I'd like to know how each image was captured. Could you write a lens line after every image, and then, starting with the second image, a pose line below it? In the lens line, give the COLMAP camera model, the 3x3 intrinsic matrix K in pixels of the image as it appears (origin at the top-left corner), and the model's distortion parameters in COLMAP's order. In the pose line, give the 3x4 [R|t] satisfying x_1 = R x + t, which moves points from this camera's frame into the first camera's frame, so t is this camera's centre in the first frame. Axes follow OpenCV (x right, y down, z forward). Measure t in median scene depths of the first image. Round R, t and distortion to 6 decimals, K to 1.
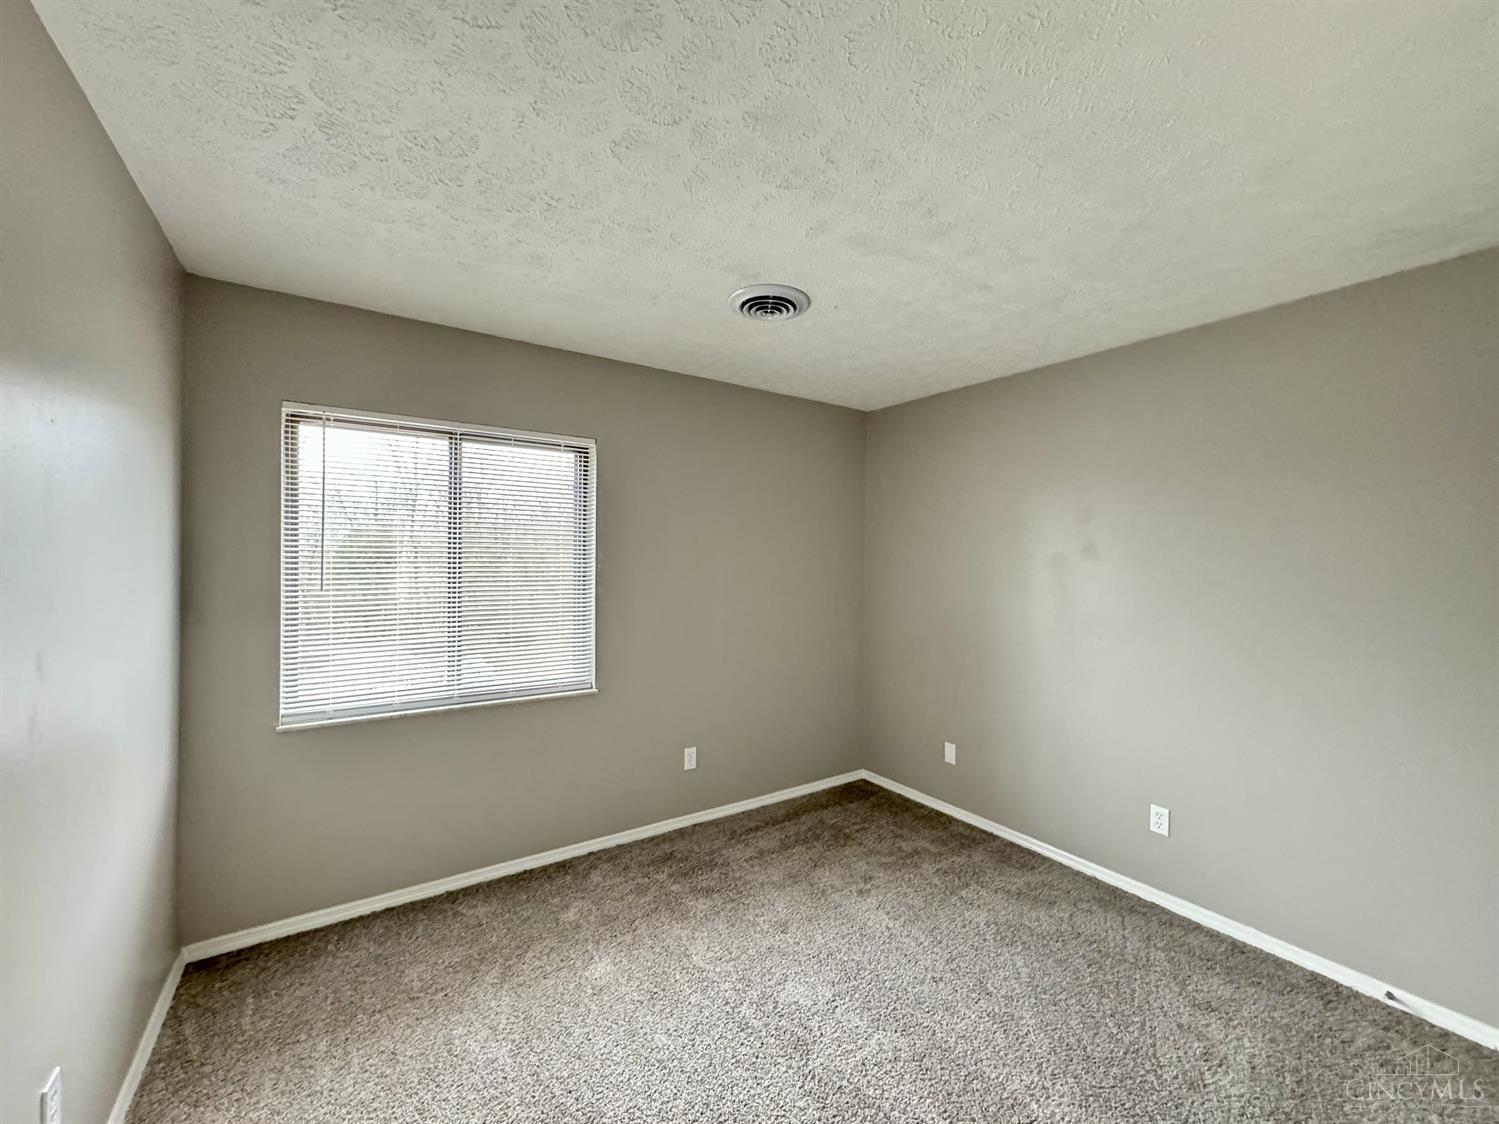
lens RADIAL K [[597.4, 0, 747.7], [0, 597.4, 558.5], [0, 0, 1]] dist [-0.002383, 0.000263]
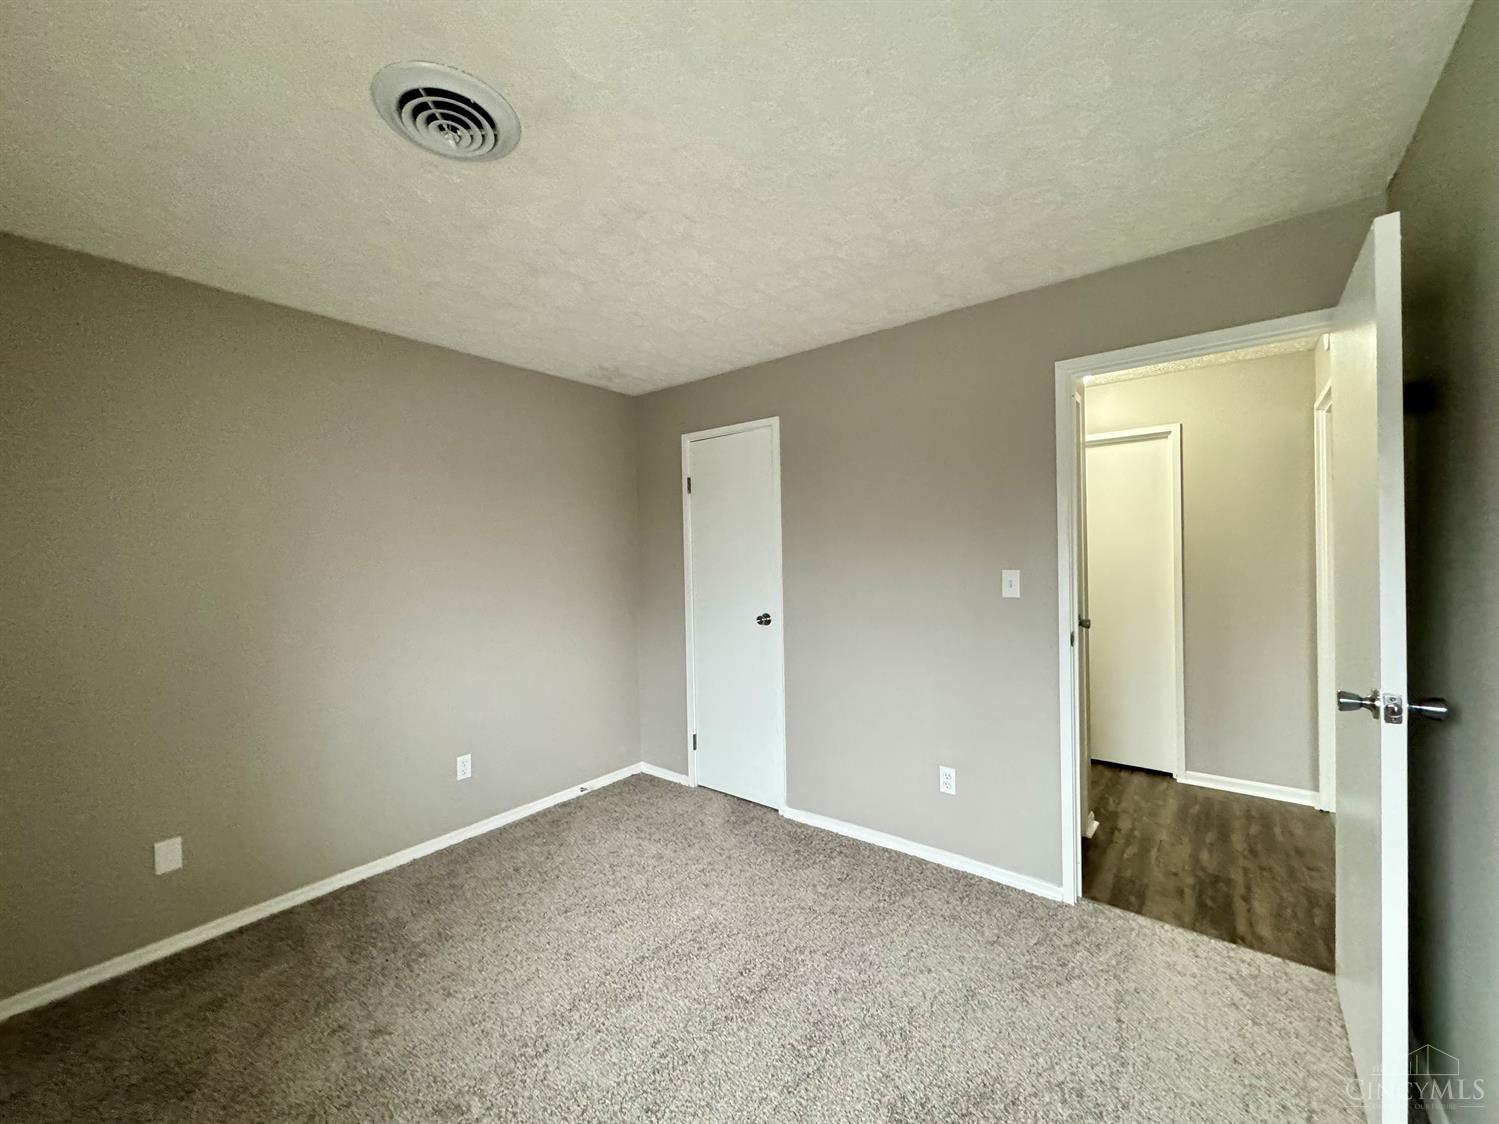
lens RADIAL K [[597.4, 0, 746.7], [0, 597.4, 555.3], [0, 0, 1]] dist [-0.002383, 0.000263]
pose [[-0.320245, -0.010461, 0.947277, -0.576740], [0.002413, 0.999927, 0.011858, -0.004143], [-0.947332, 0.006084, -0.320197, 0.780548]]
